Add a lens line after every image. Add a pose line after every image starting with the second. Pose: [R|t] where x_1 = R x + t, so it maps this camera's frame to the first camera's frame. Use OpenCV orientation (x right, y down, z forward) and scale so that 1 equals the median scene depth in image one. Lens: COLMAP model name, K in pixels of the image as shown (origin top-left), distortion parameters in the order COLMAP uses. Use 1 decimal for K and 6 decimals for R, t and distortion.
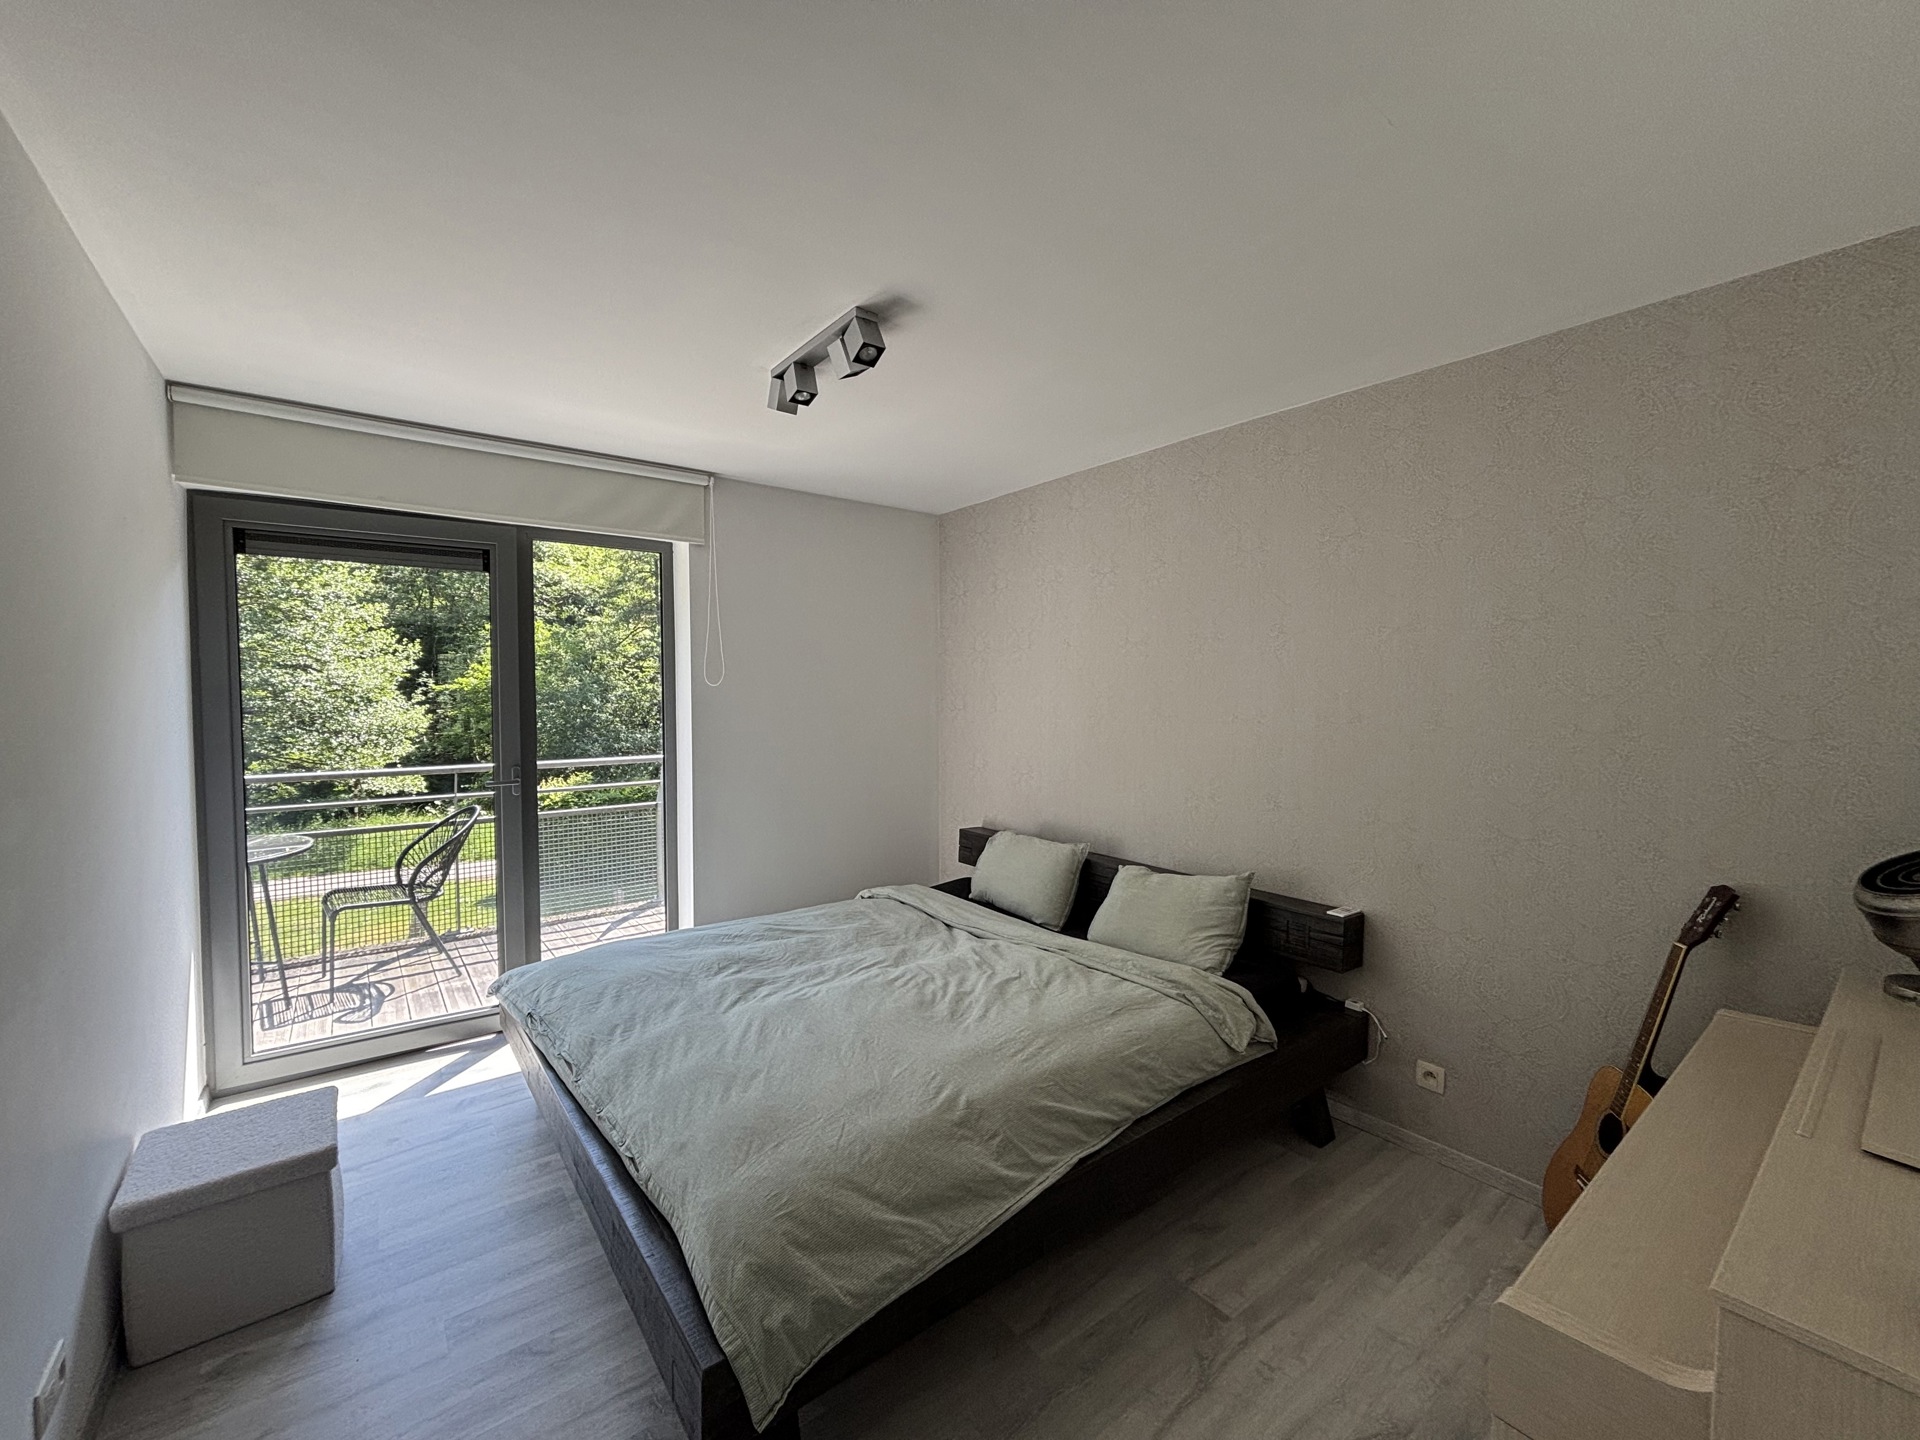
lens RADIAL K [[780.8, 0, 953.3], [0, 780.8, 720.5], [0, 0, 1]] dist [-0.000787, 0.000177]
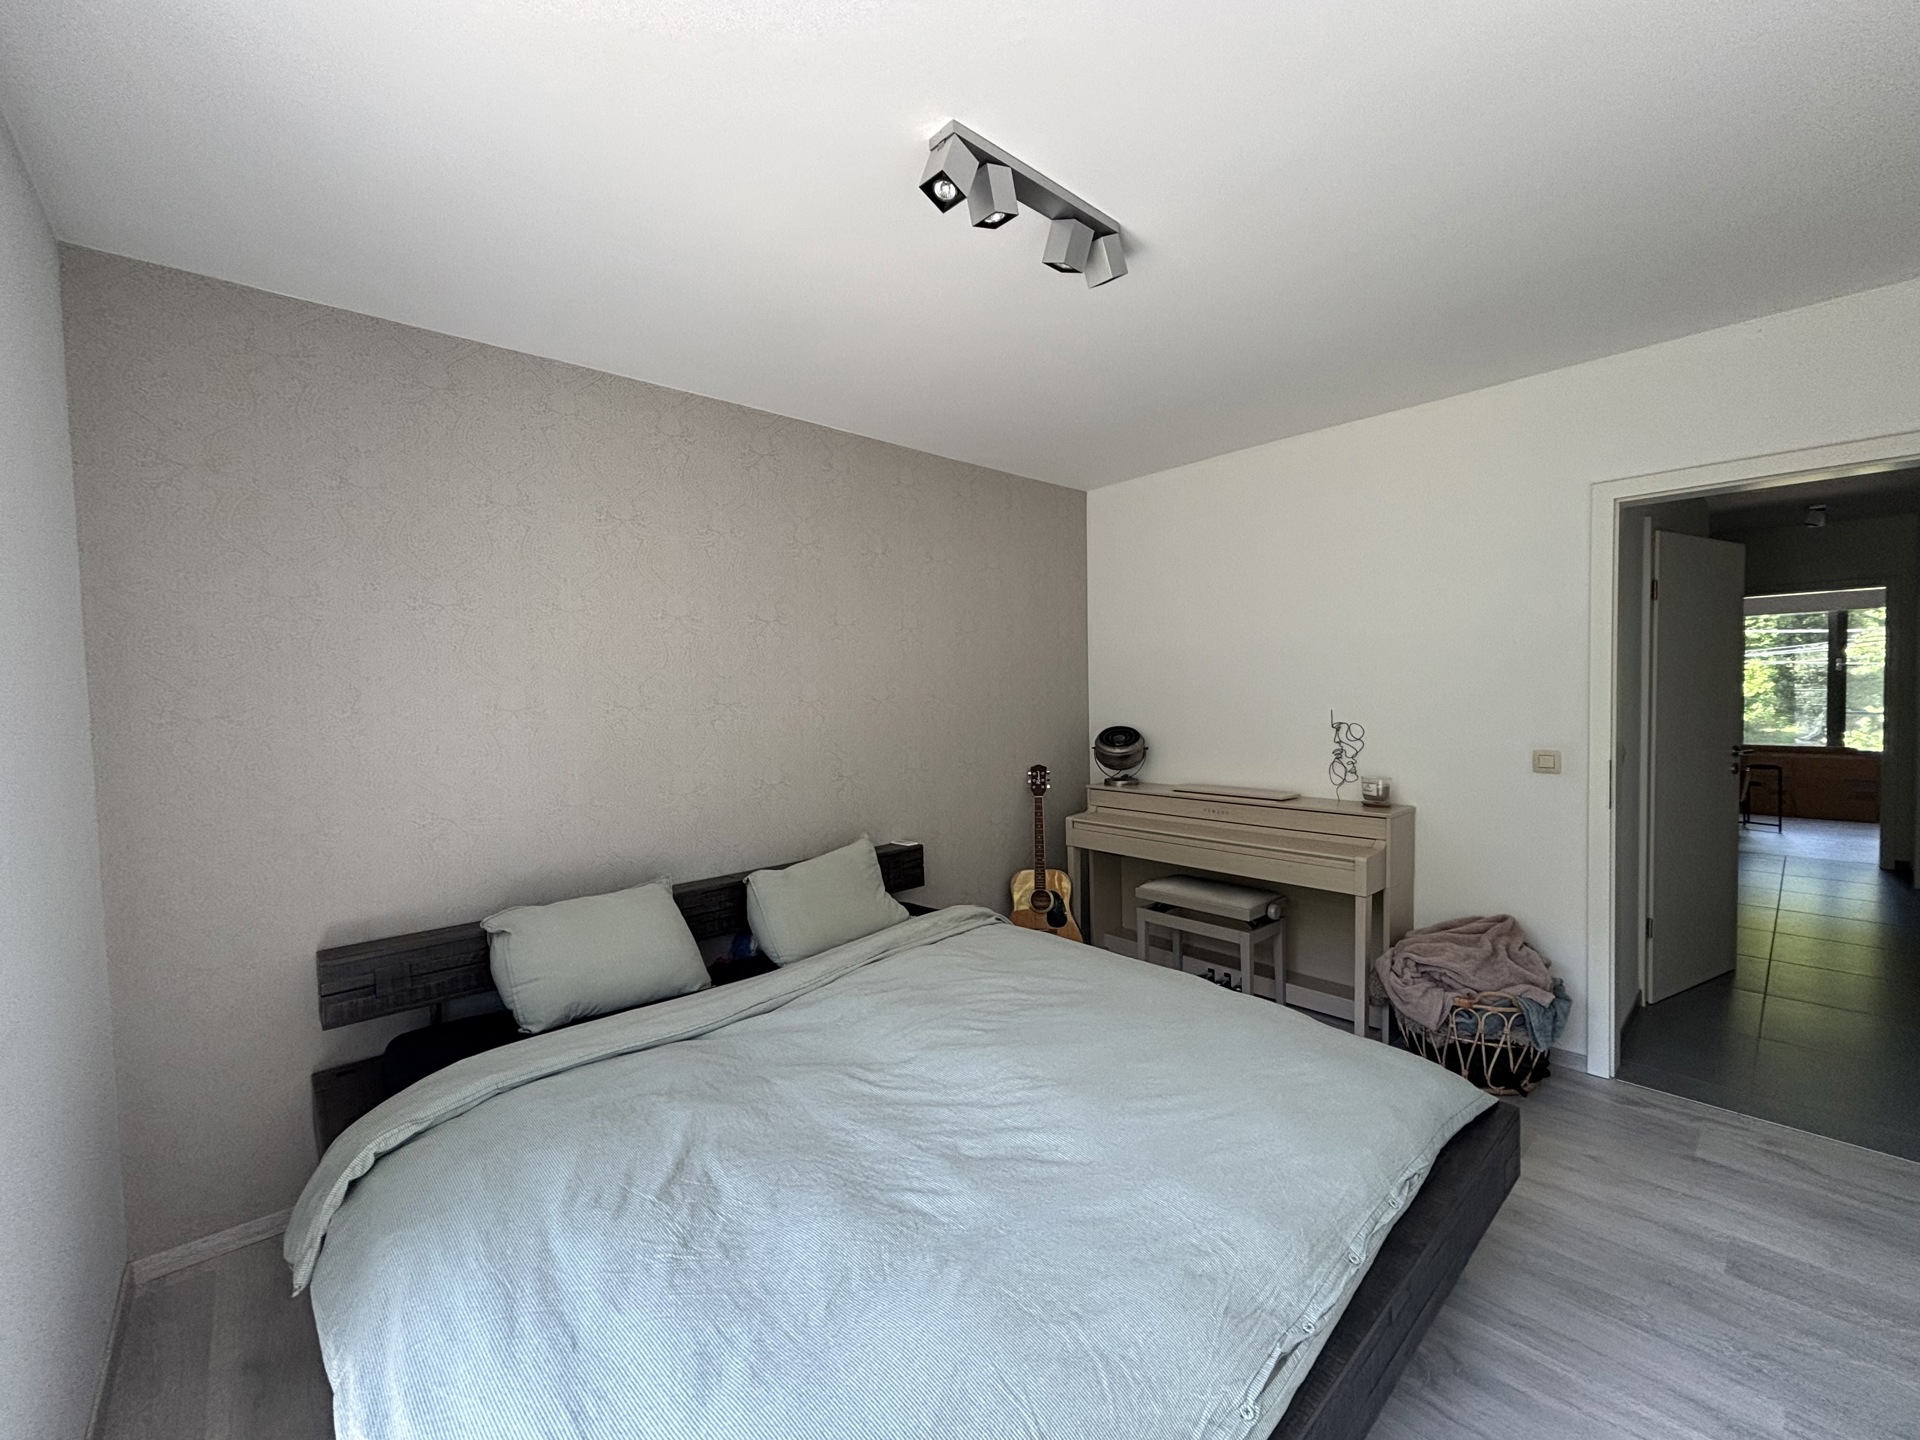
lens RADIAL K [[780.8, 0, 953.3], [0, 780.8, 720.5], [0, 0, 1]] dist [-0.000787, 0.000177]
pose [[-0.072173, -0.040399, 0.996574, -0.784170], [0.065949, 0.996799, 0.045184, -0.011830], [-0.995209, 0.068984, -0.069278, 0.988746]]
